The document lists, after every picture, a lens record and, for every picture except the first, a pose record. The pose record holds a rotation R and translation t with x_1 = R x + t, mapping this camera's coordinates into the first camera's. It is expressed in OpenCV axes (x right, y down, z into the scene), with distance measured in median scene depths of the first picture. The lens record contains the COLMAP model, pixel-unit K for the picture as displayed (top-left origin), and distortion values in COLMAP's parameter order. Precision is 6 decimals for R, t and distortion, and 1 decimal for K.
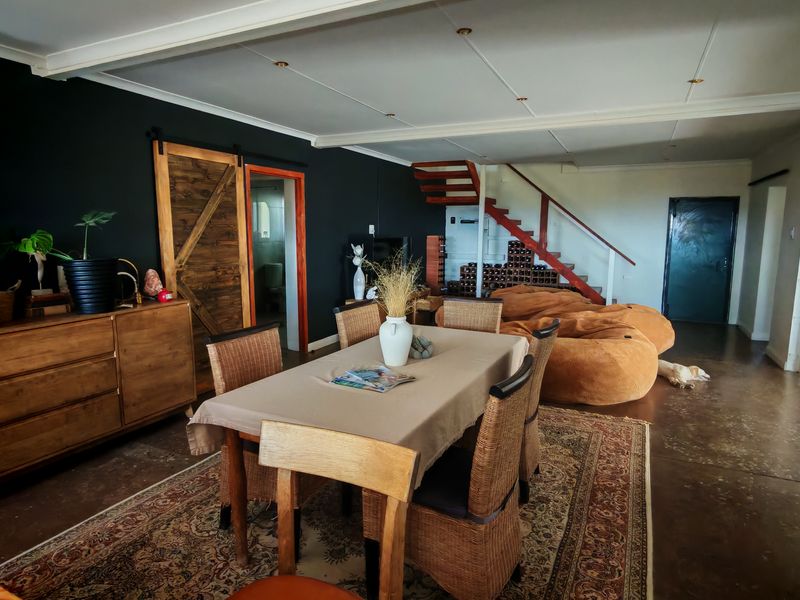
lens RADIAL K [[488.4, 0, 398.8], [0, 488.4, 300.4], [0, 0, 1]] dist [-0.002722, -0.000510]
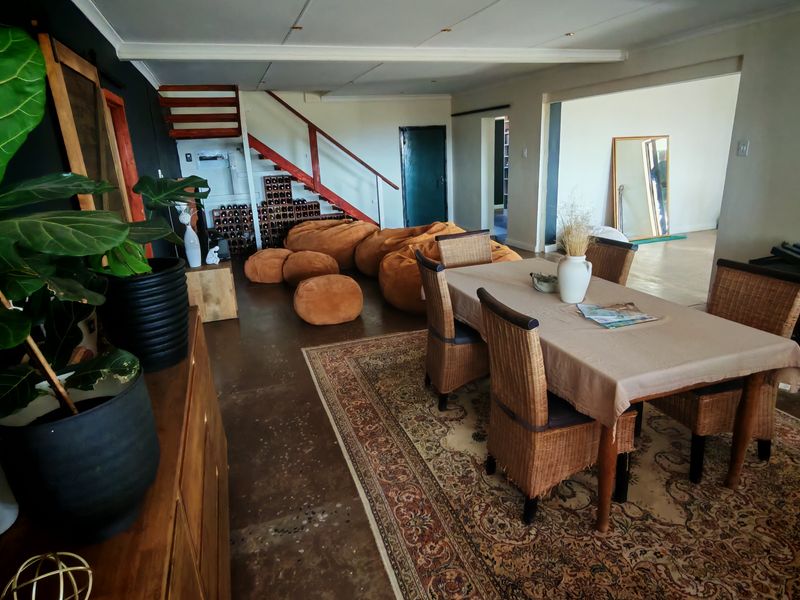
lens RADIAL K [[488.4, 0, 399.2], [0, 488.4, 298.6], [0, 0, 1]] dist [-0.002722, -0.000510]
pose [[0.700058, -0.247445, 0.669843, -0.317433], [0.154665, 0.968317, 0.196062, -0.045226], [-0.697135, -0.033654, 0.716150, 0.165781]]
